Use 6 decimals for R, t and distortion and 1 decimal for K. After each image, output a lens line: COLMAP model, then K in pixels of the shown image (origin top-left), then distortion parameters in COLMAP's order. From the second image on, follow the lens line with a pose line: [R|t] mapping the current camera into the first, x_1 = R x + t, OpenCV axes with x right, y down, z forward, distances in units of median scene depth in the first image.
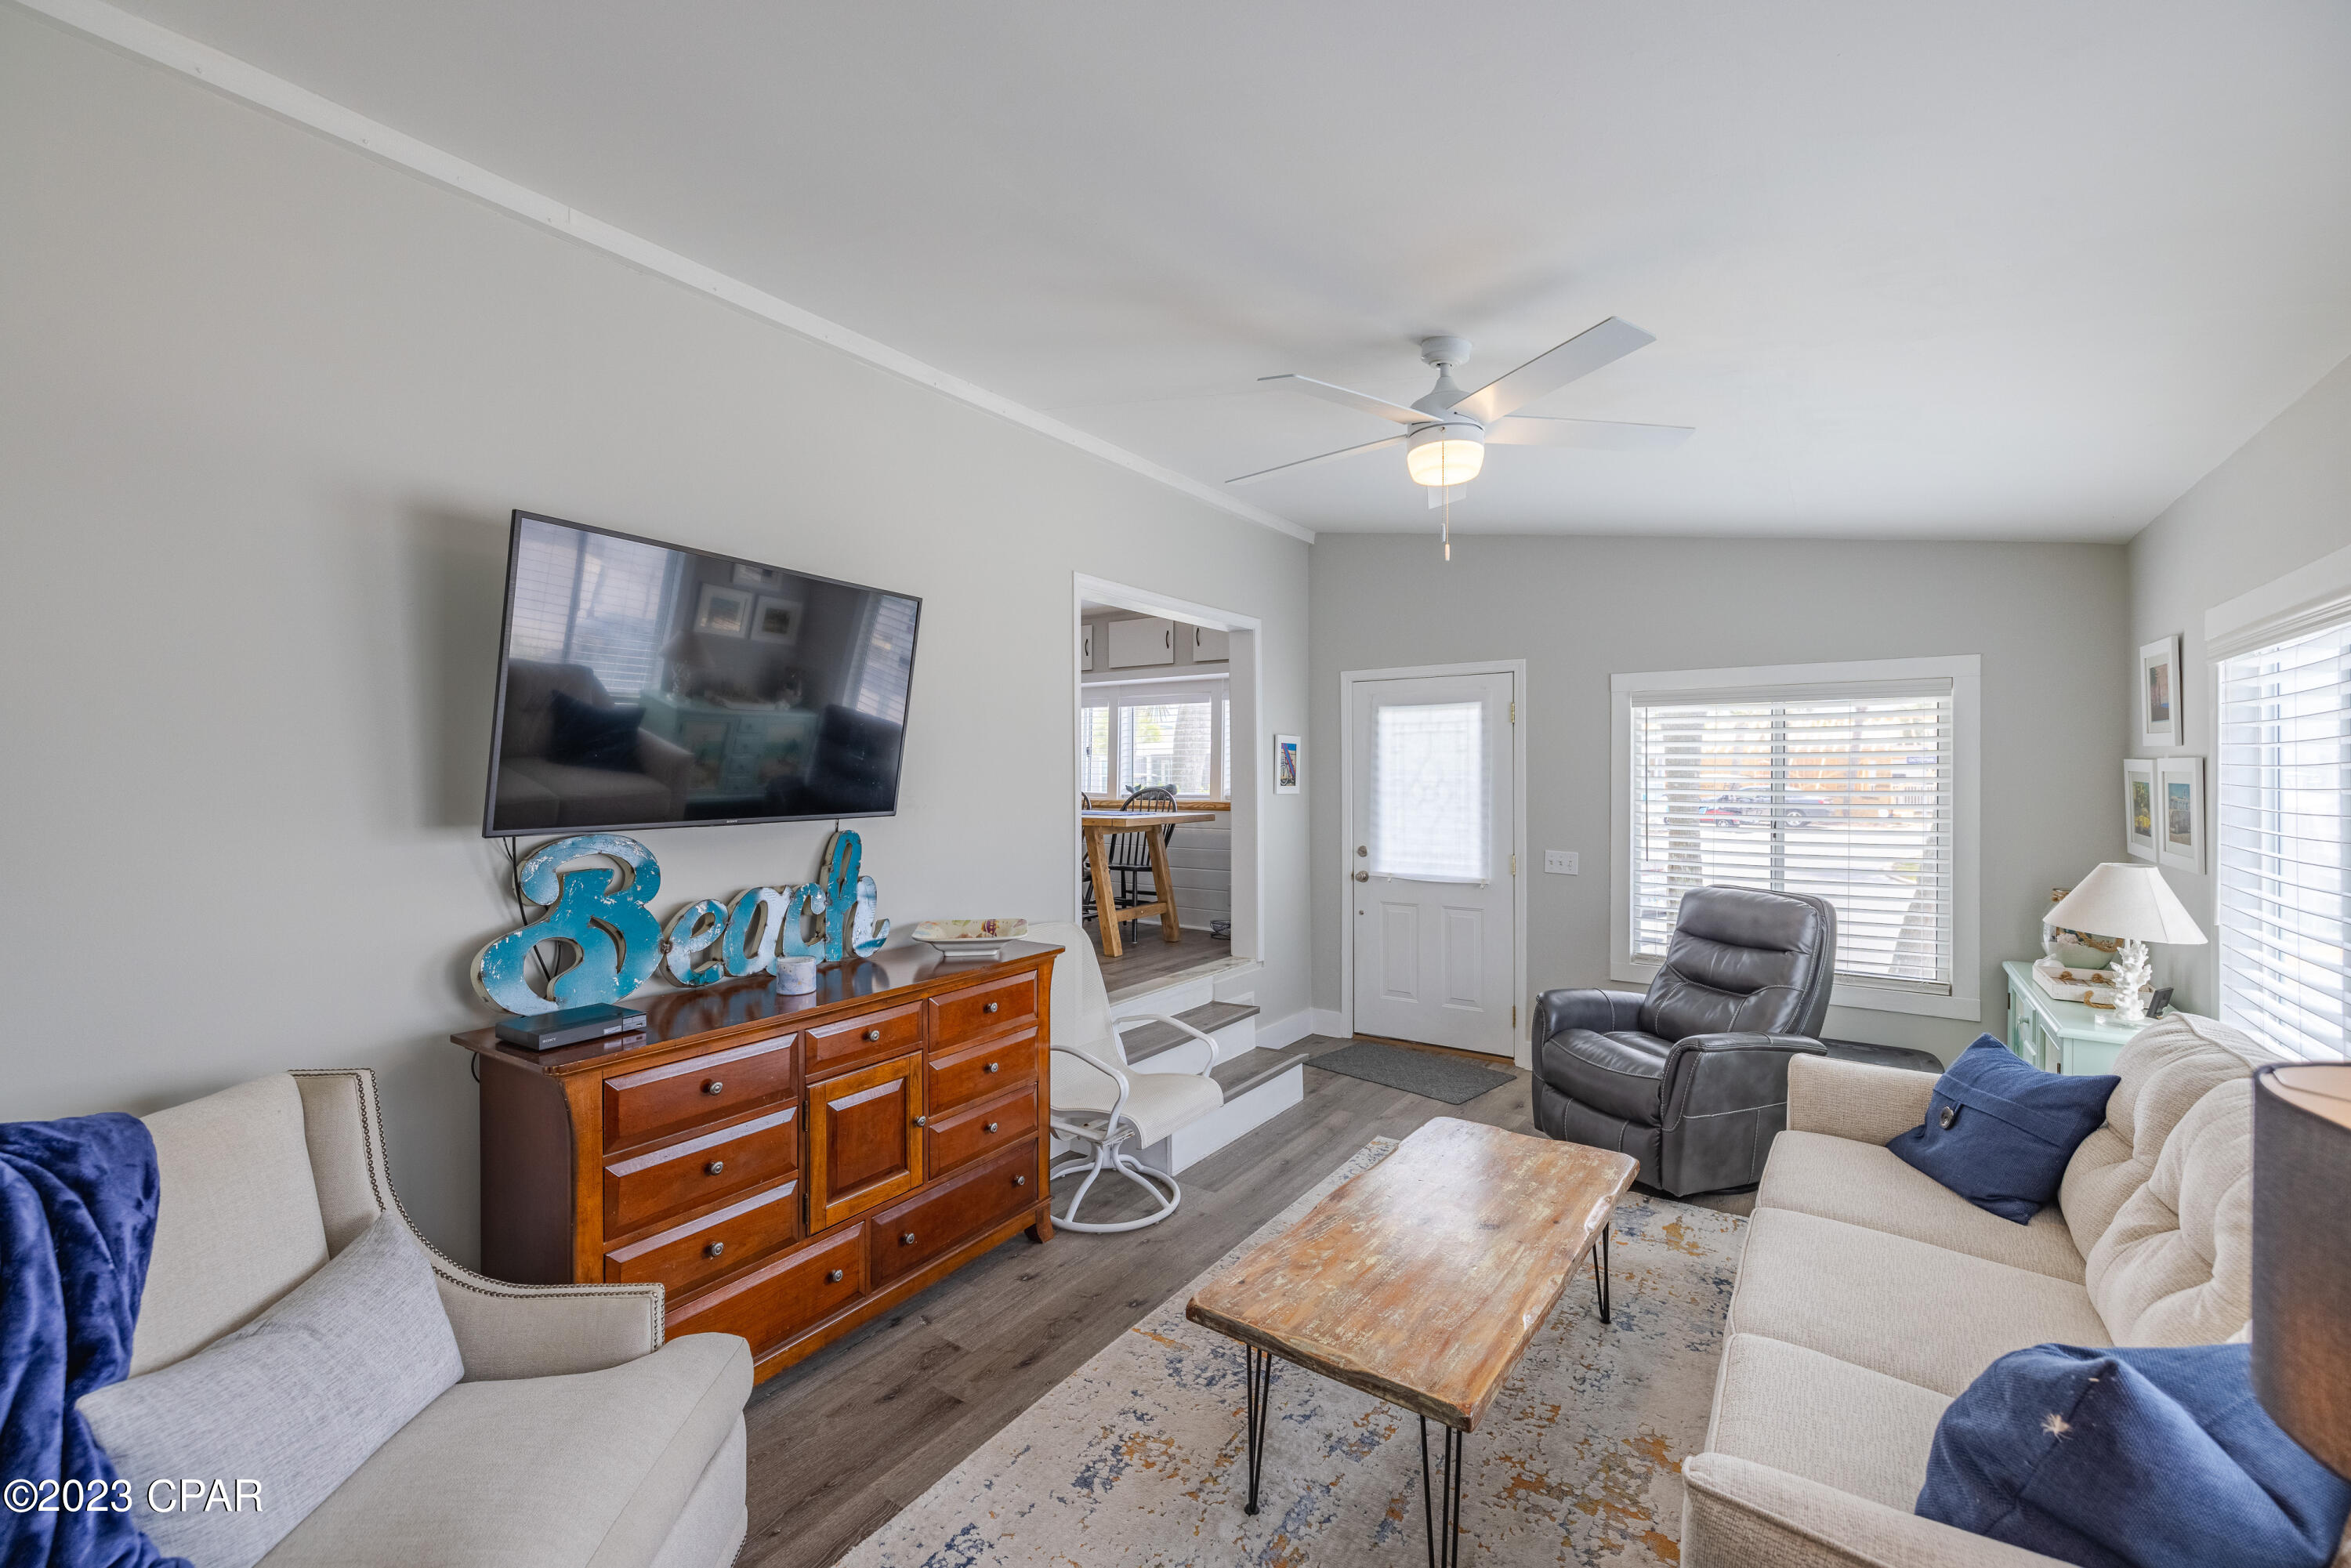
lens RADIAL K [[986.8, 0, 1155.4], [0, 986.8, 768.7], [0, 0, 1]] dist [-0.004493, 0.000311]
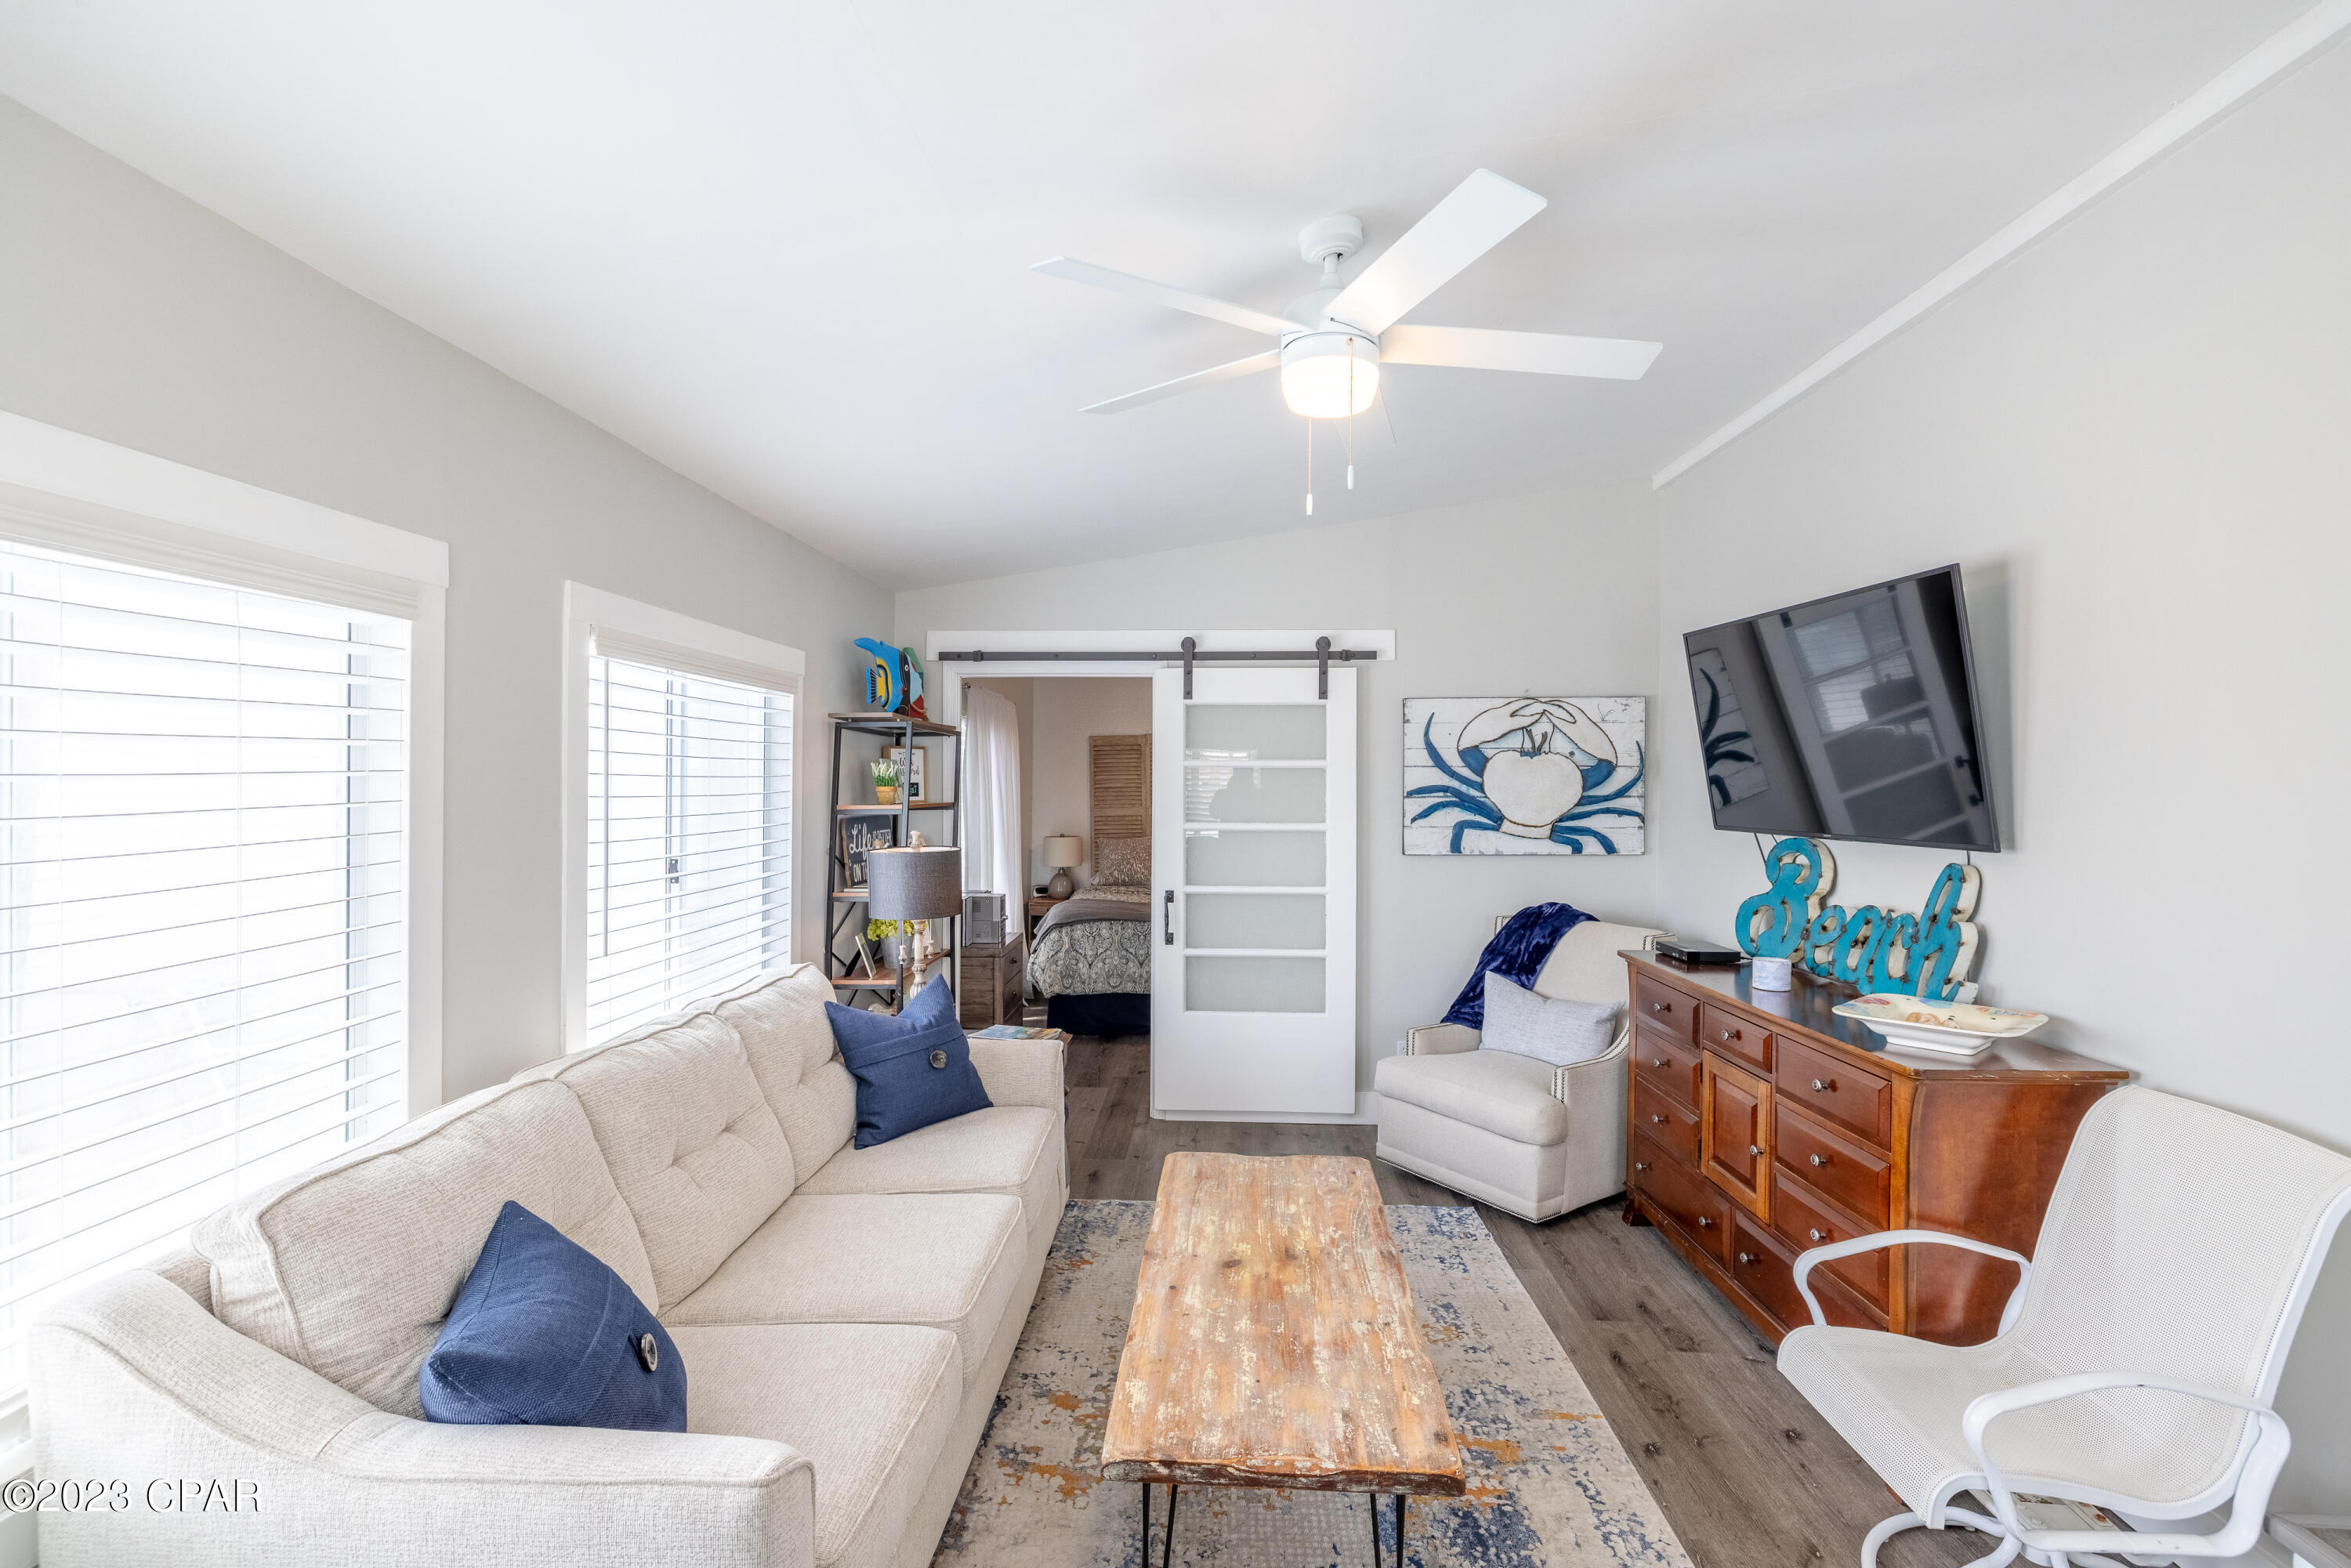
lens RADIAL K [[1063.6, 0, 1193.2], [0, 1063.6, 785.8], [0, 0, 1]] dist [-0.008624, 0.000691]
pose [[-0.830629, 0.000774, -0.556826, 0.855162], [-0.002812, 0.999980, 0.005584, -0.004388], [0.556820, 0.006204, -0.830610, 1.665664]]
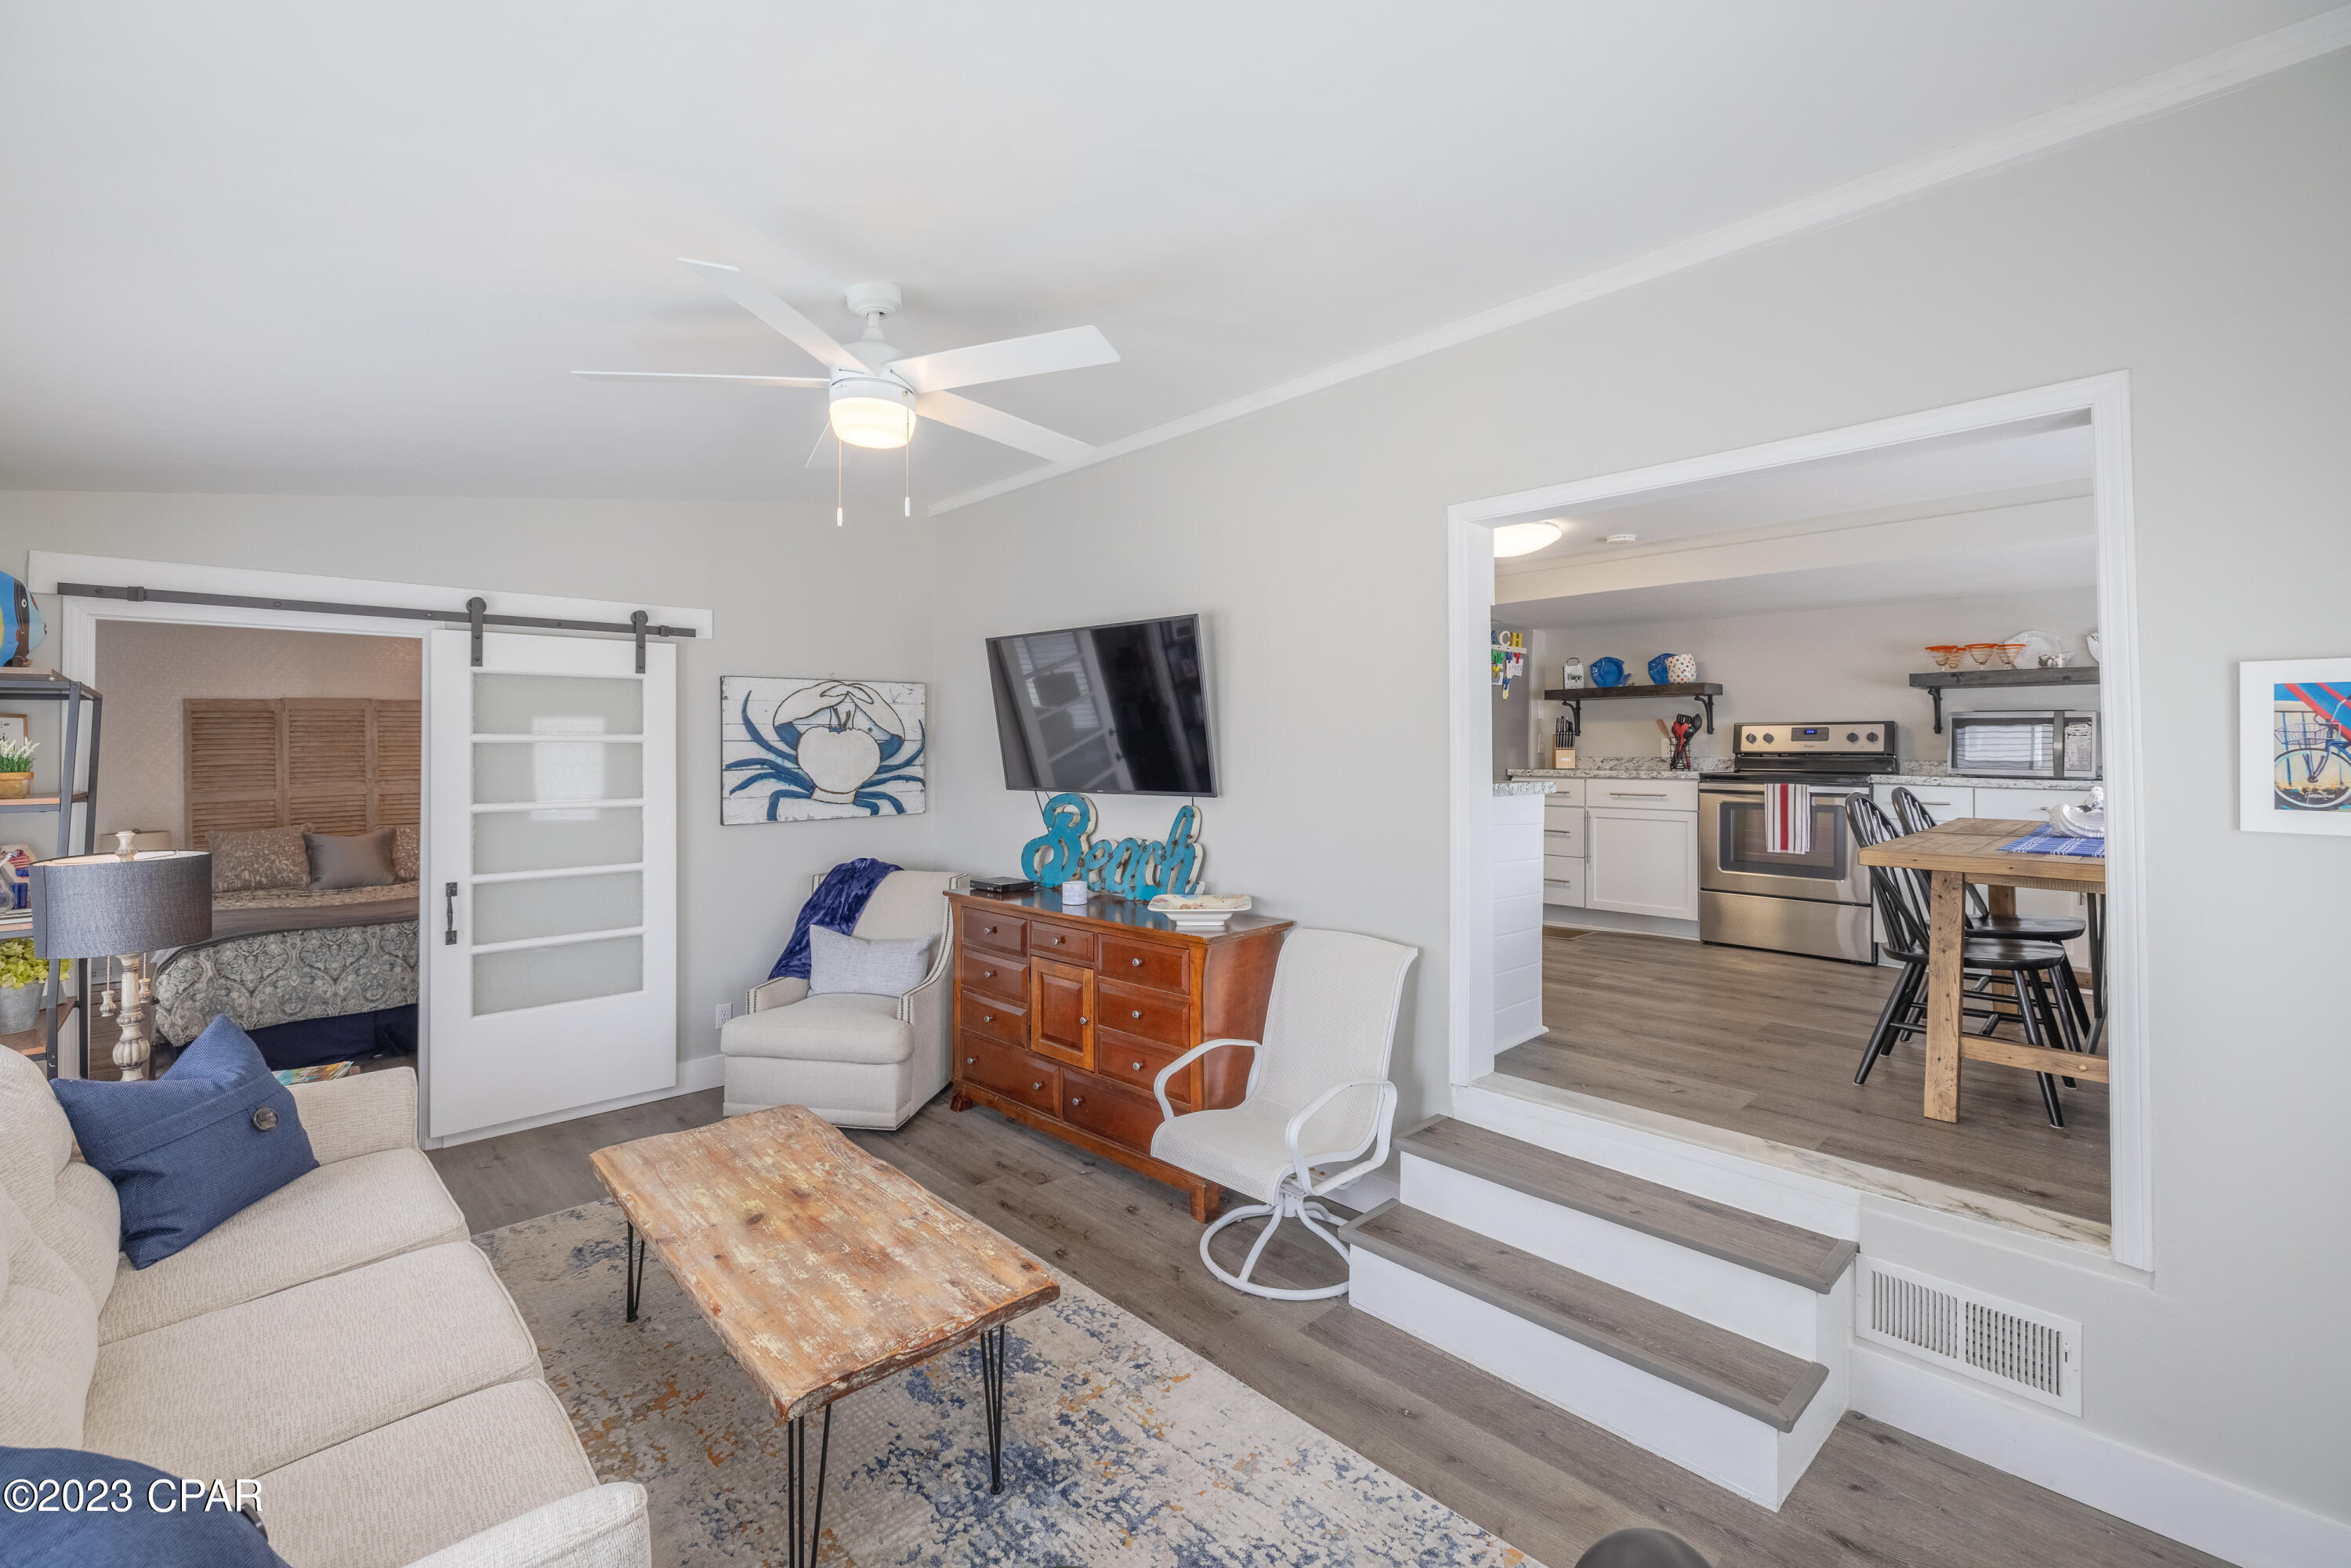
lens RADIAL K [[986.8, 0, 1160.3], [0, 986.8, 727.9], [0, 0, 1]] dist [-0.004493, 0.000311]
pose [[-0.187654, -0.017868, -0.982073, 1.141241], [0.005129, 0.999803, -0.019171, -0.014107], [0.982222, -0.008635, -0.187526, 1.453590]]
